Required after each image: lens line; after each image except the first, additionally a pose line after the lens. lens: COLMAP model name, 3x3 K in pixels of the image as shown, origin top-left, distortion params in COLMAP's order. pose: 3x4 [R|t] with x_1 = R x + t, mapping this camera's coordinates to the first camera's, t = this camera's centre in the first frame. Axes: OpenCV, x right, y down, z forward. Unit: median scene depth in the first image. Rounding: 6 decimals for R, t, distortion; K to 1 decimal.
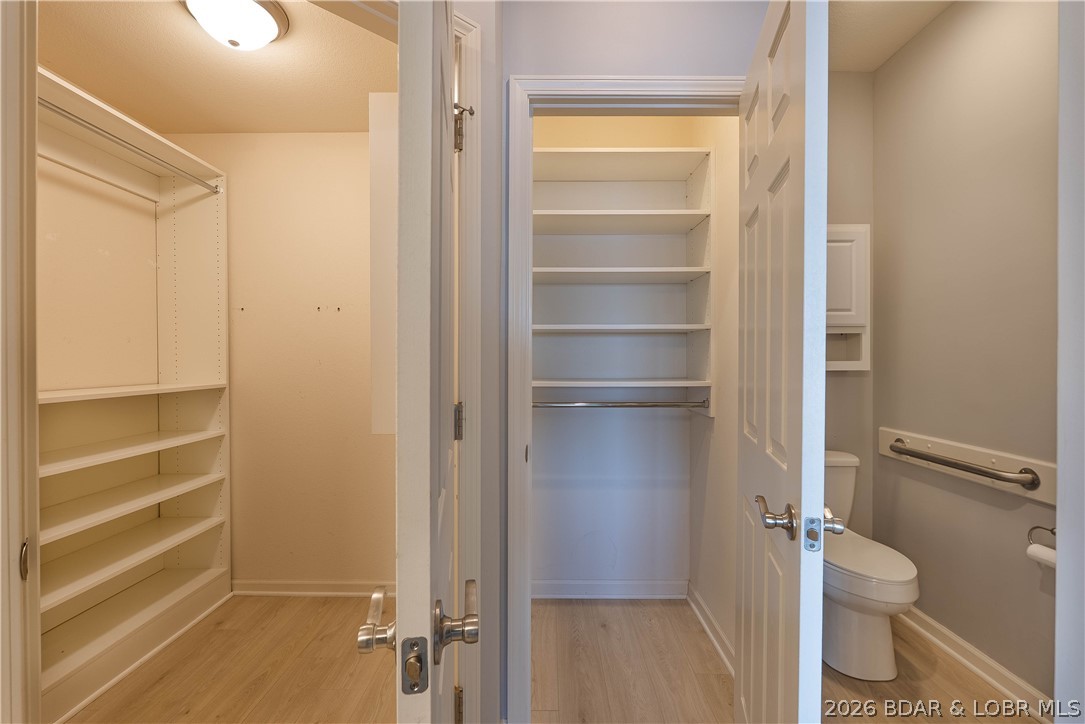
lens RADIAL K [[477.8, 0, 543.0], [0, 477.8, 359.8], [0, 0, 1]] dist [-0.005721, -0.000228]
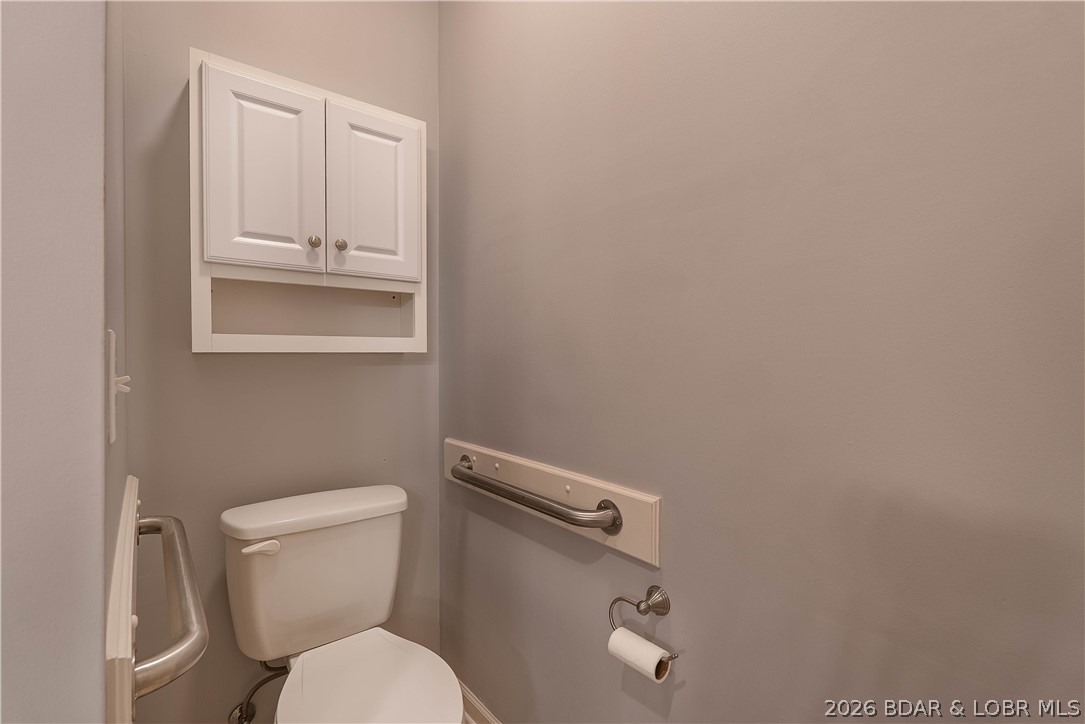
lens RADIAL K [[477.8, 0, 540.0], [0, 477.8, 360.1], [0, 0, 1]] dist [-0.005721, -0.000228]
pose [[0.777127, -0.004727, 0.629326, 0.416083], [0.003298, 0.999989, 0.003438, 0.031793], [-0.629335, -0.000596, 0.777134, 0.423577]]
